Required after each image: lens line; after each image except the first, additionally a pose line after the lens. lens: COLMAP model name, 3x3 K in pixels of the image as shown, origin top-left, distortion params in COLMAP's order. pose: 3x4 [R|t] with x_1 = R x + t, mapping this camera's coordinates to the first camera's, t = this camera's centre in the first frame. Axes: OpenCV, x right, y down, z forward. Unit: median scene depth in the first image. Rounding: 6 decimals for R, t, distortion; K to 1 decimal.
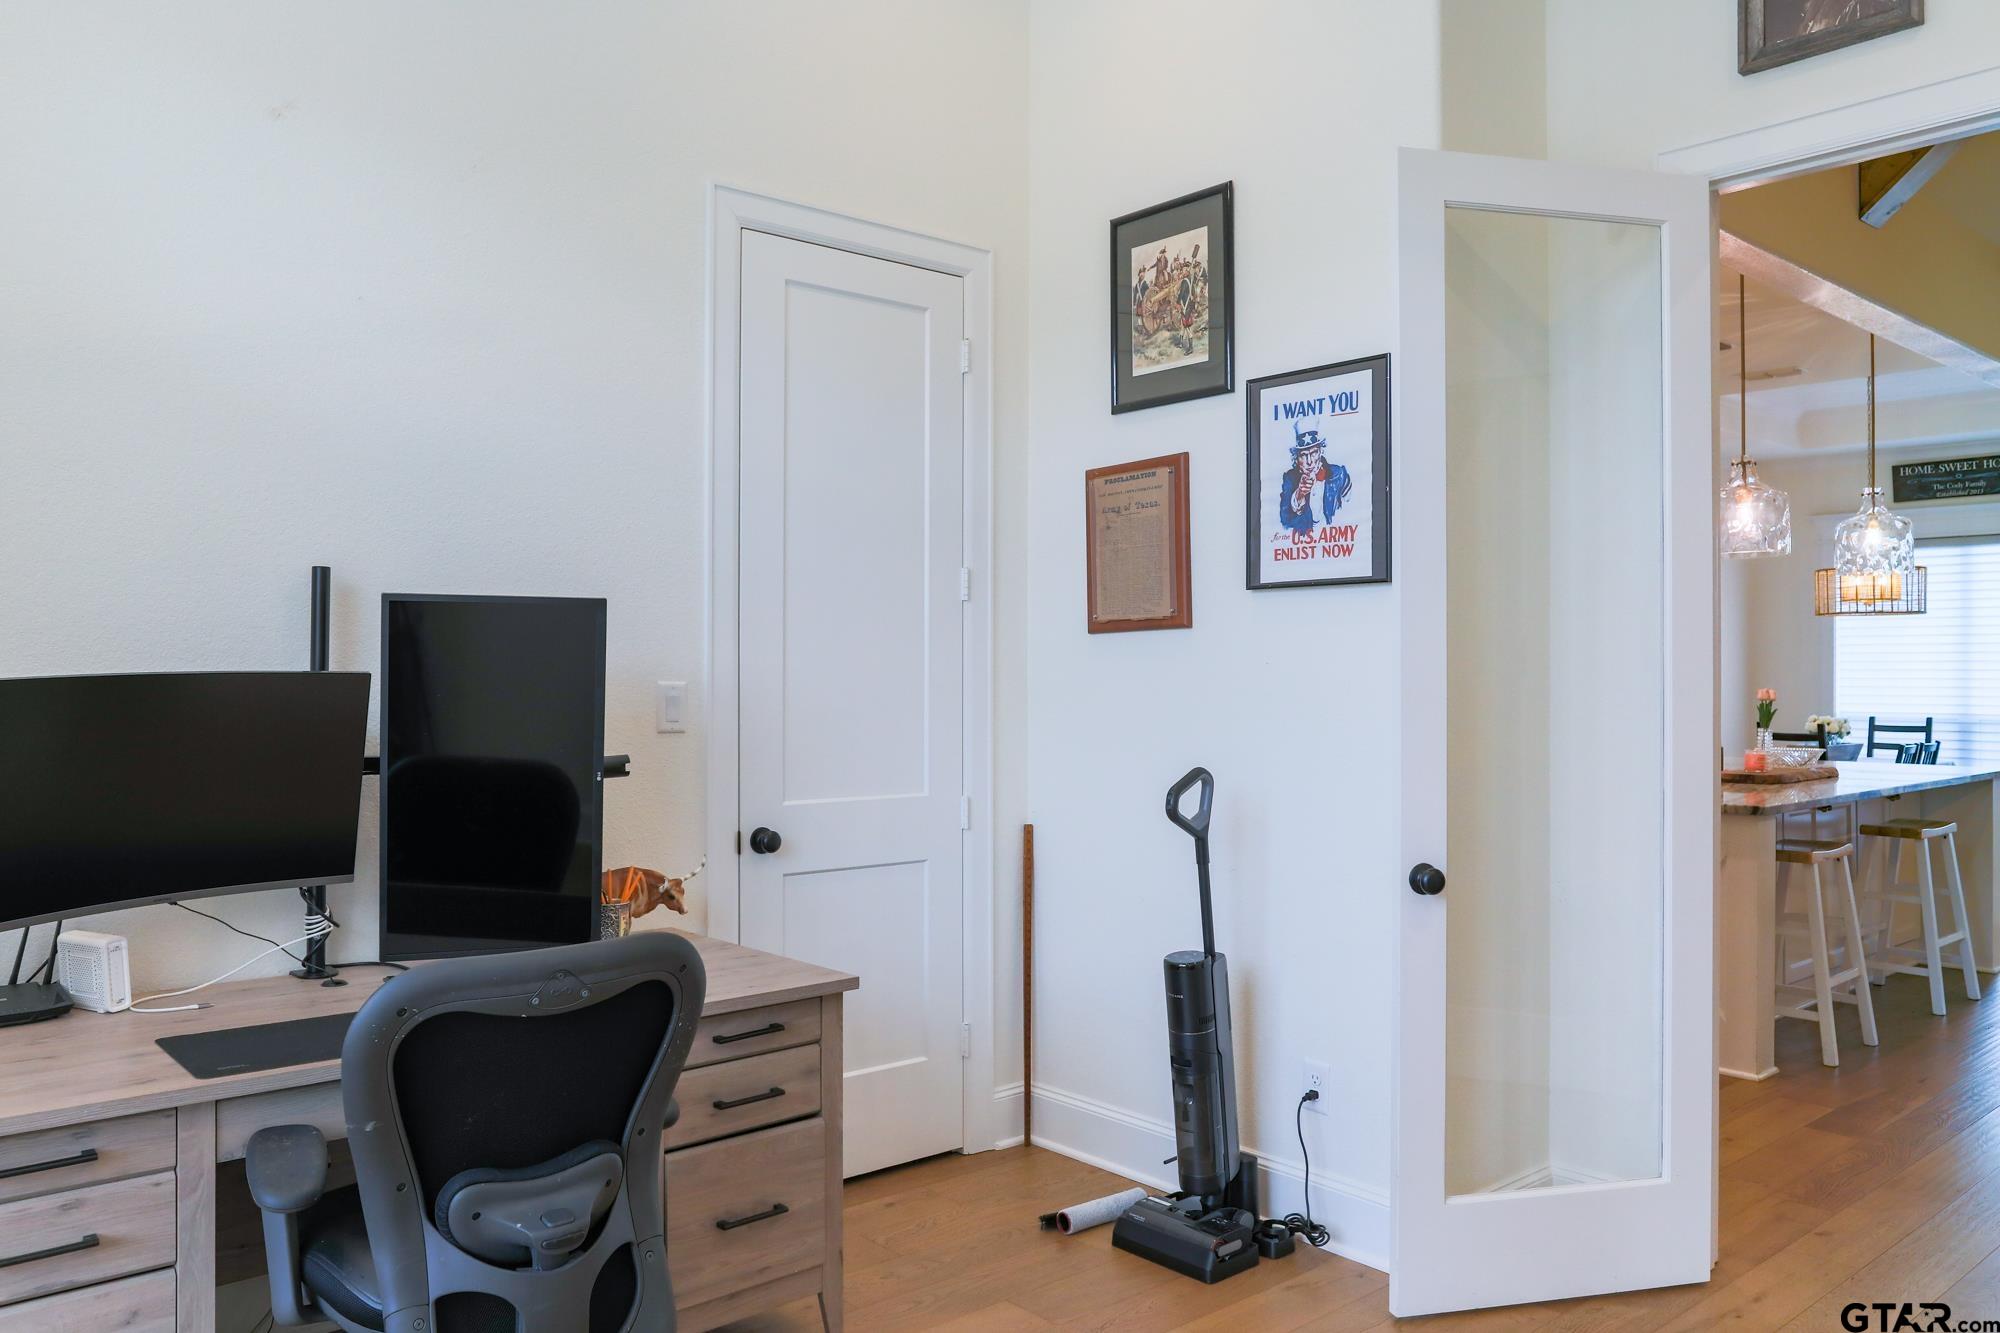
lens RADIAL K [[1505.7, 0, 989.0], [0, 1505.7, 667.4], [0, 0, 1]] dist [-0.032679, 0.024218]
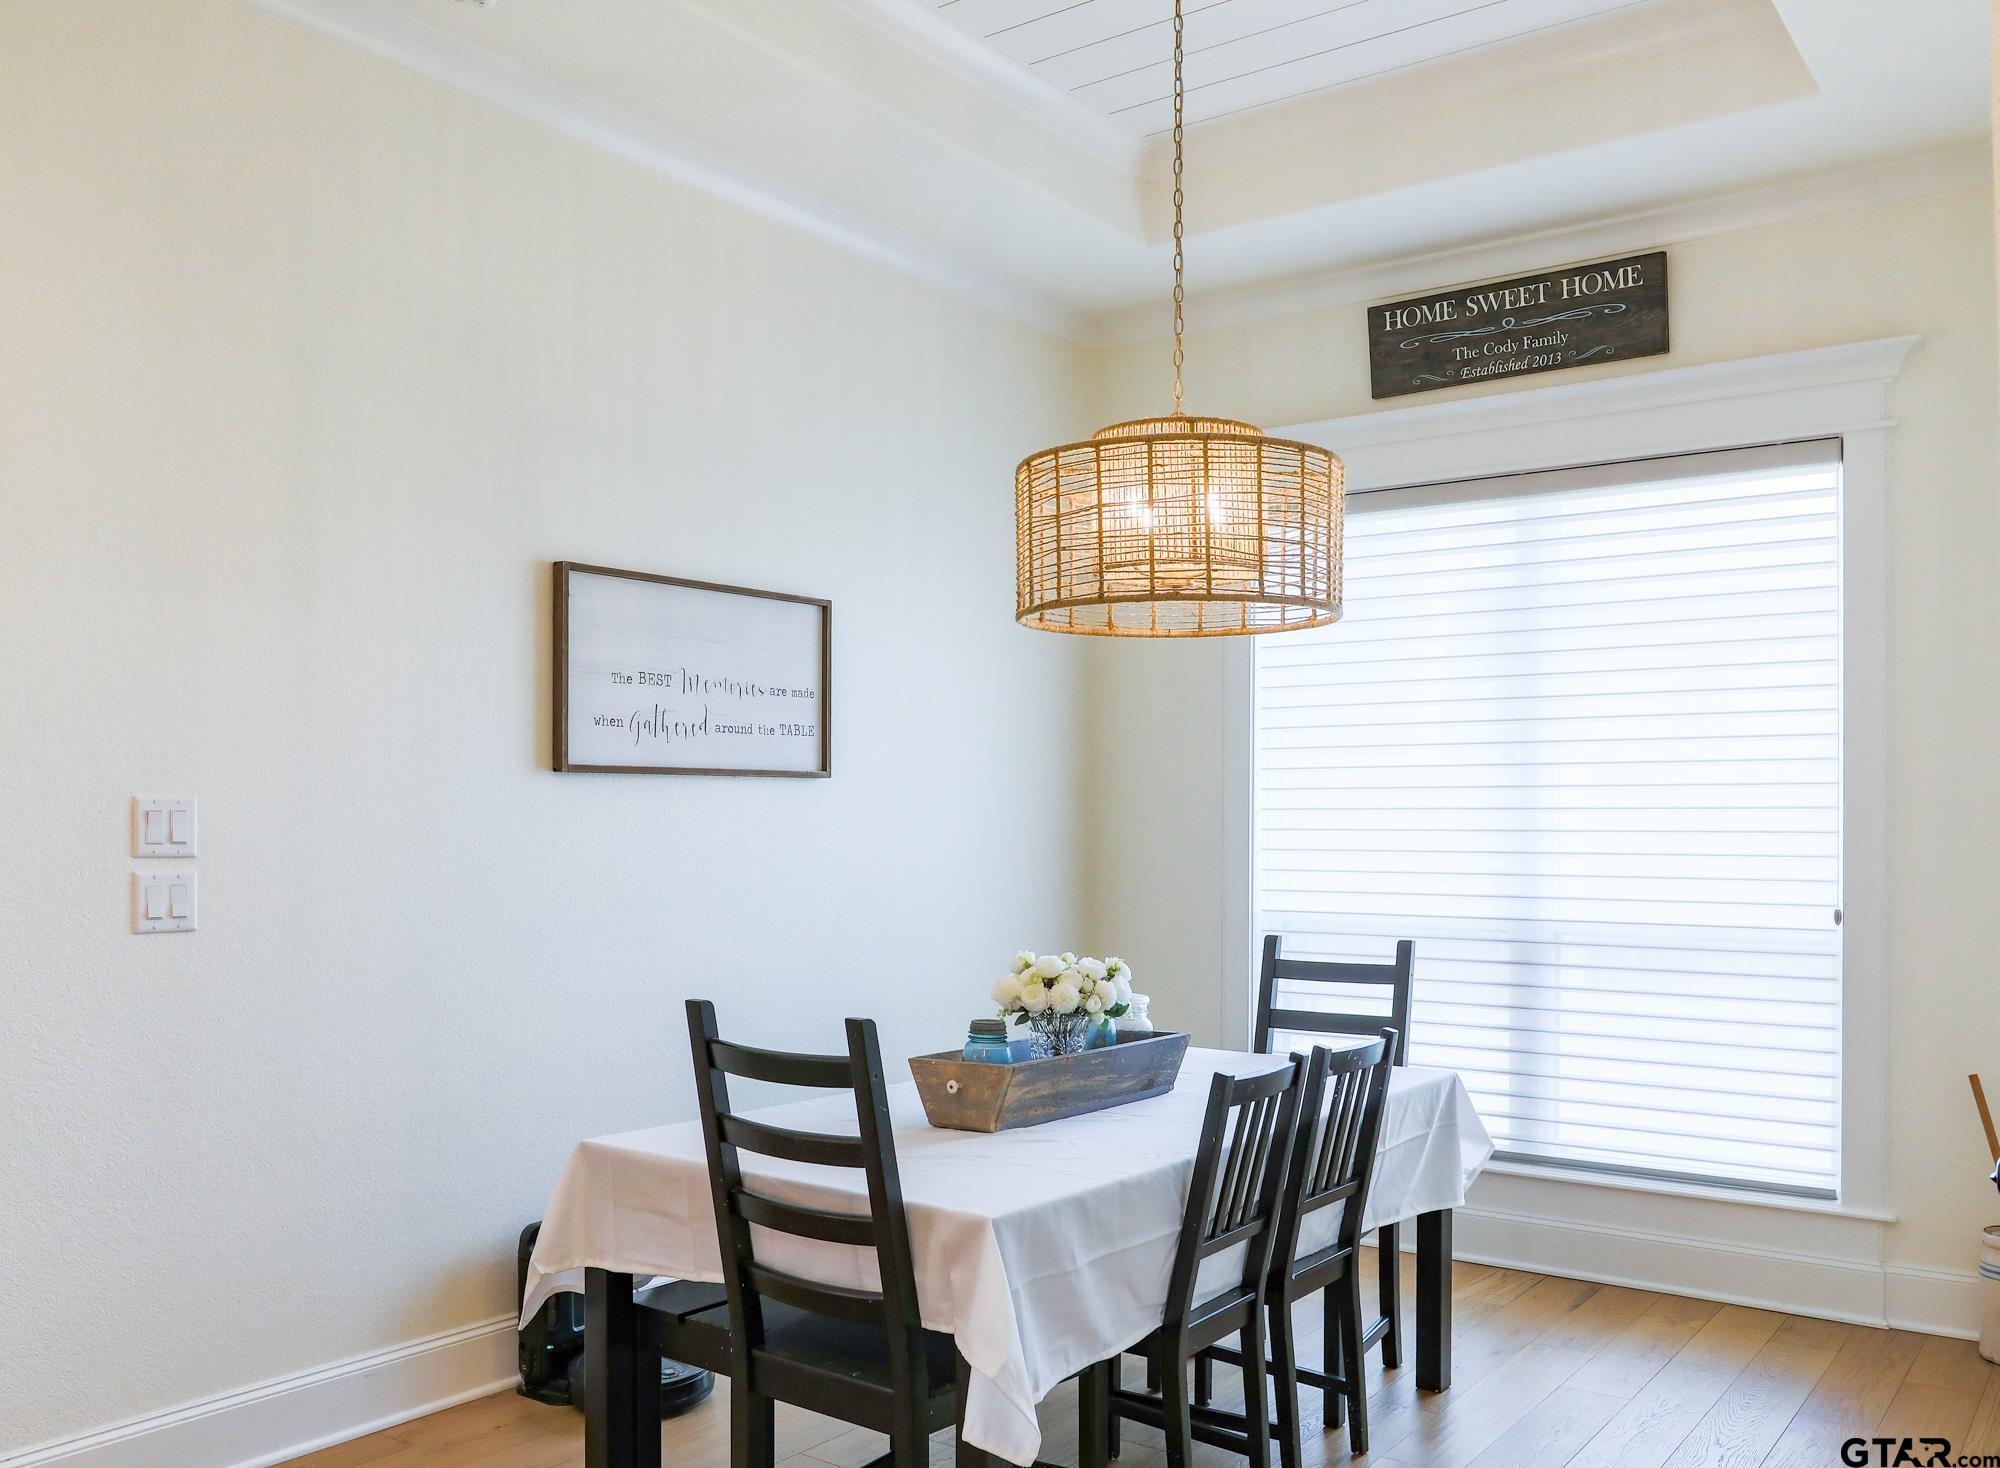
lens RADIAL K [[1689.1, 0, 1039.1], [0, 1689.1, 815.8], [0, 0, 1]] dist [-0.031772, 0.000596]
pose [[0.973408, 0.001342, 0.229073, 0.429199], [-0.001179, 0.999999, -0.000847, 0.004114], [-0.229073, 0.000554, 0.973409, 0.596405]]
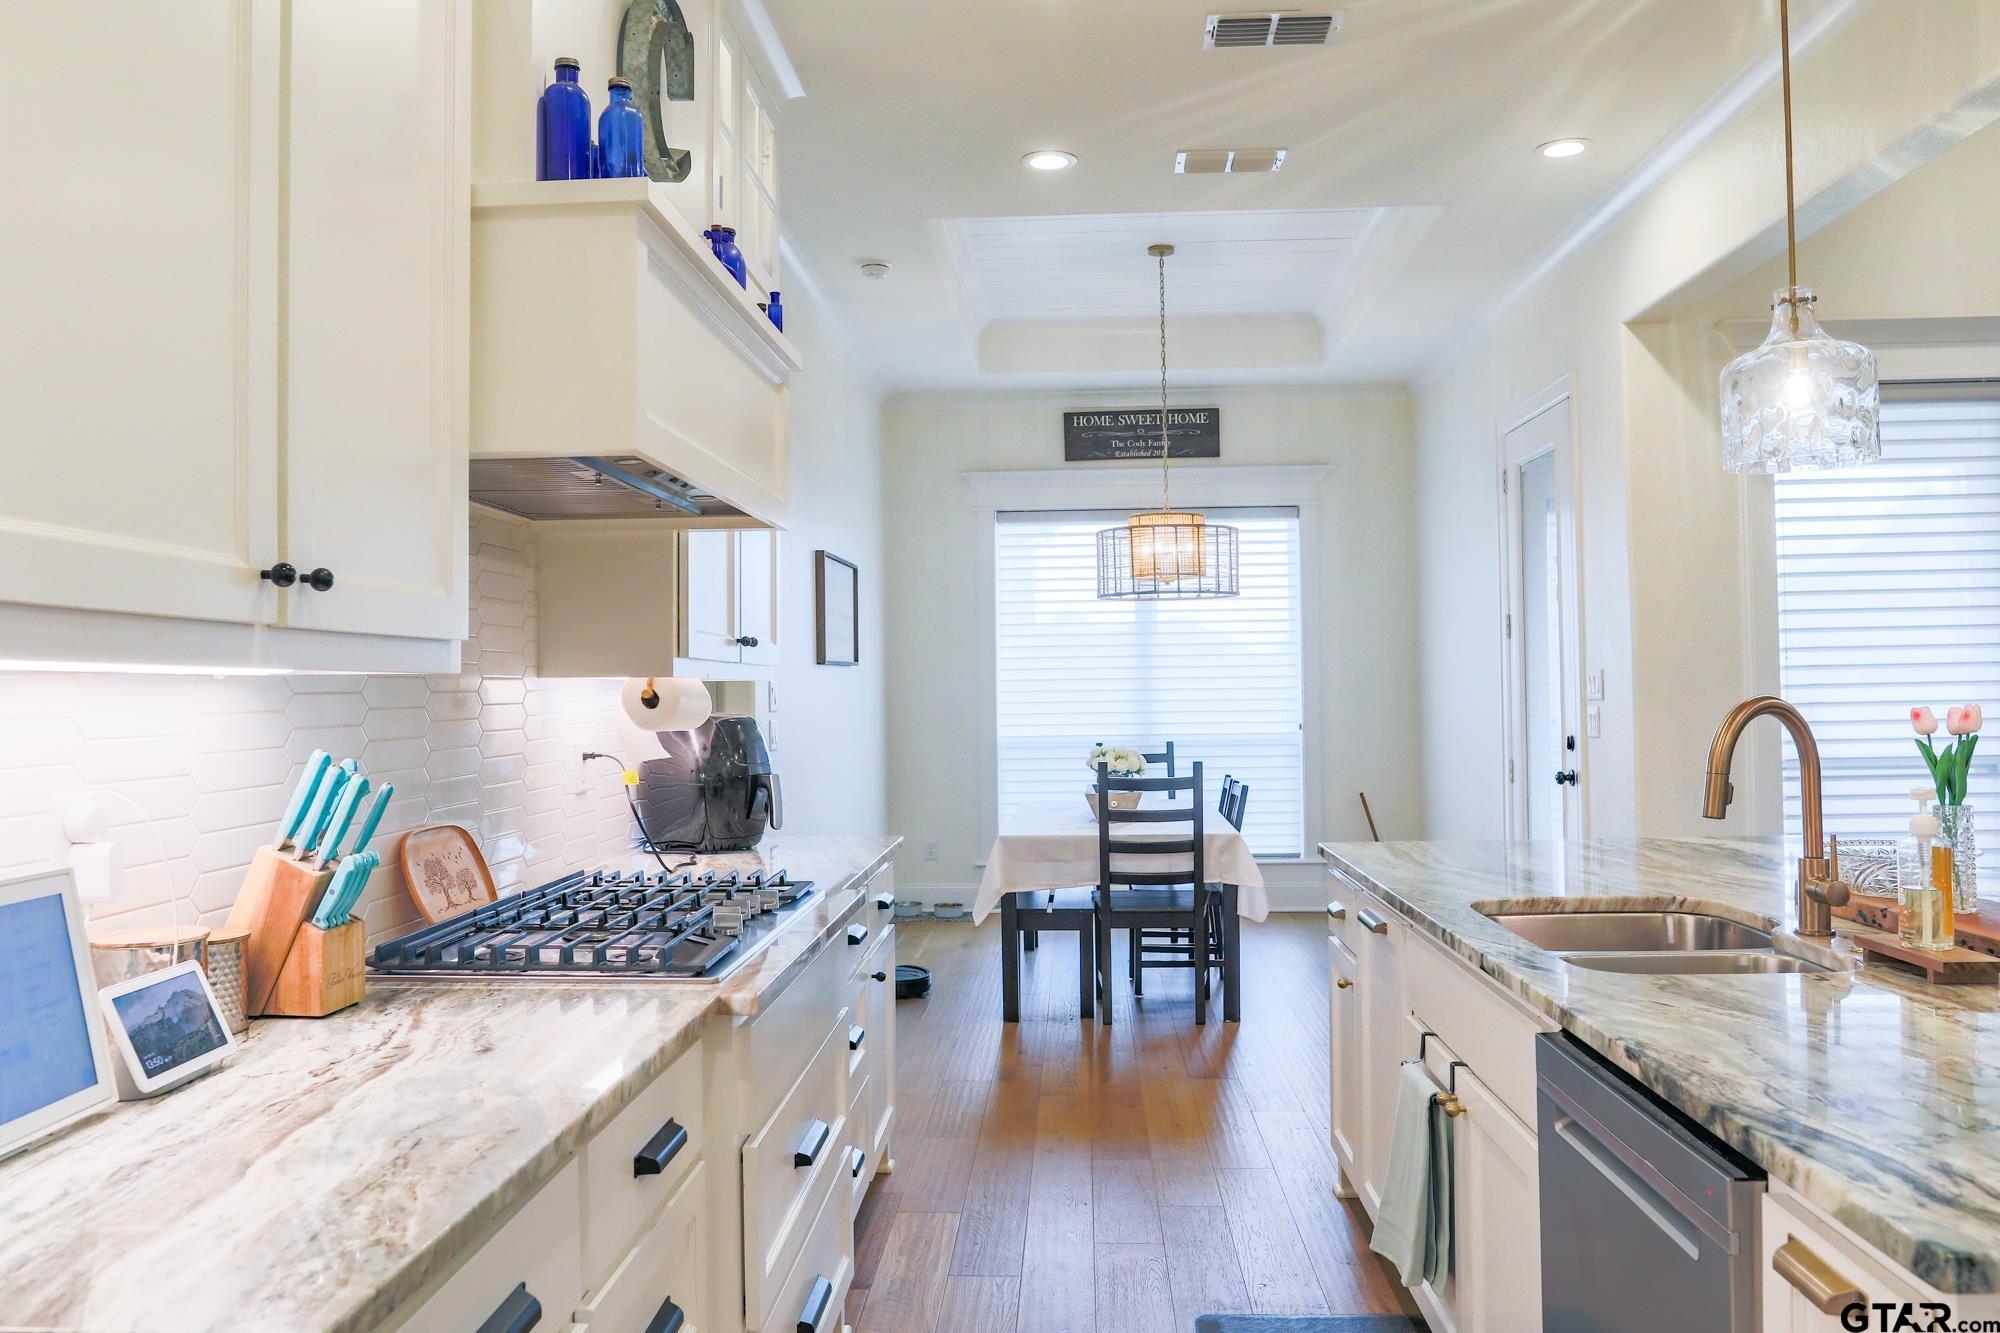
lens RADIAL K [[1495.5, 0, 1052.8], [0, 1495.5, 659.8], [0, 0, 1]] dist [-0.009977, -0.000208]
pose [[0.683664, 0.000661, 0.729797, 0.044606], [0.014354, 0.999794, -0.014352, 0.002409], [-0.729656, 0.020287, 0.683513, 0.502751]]
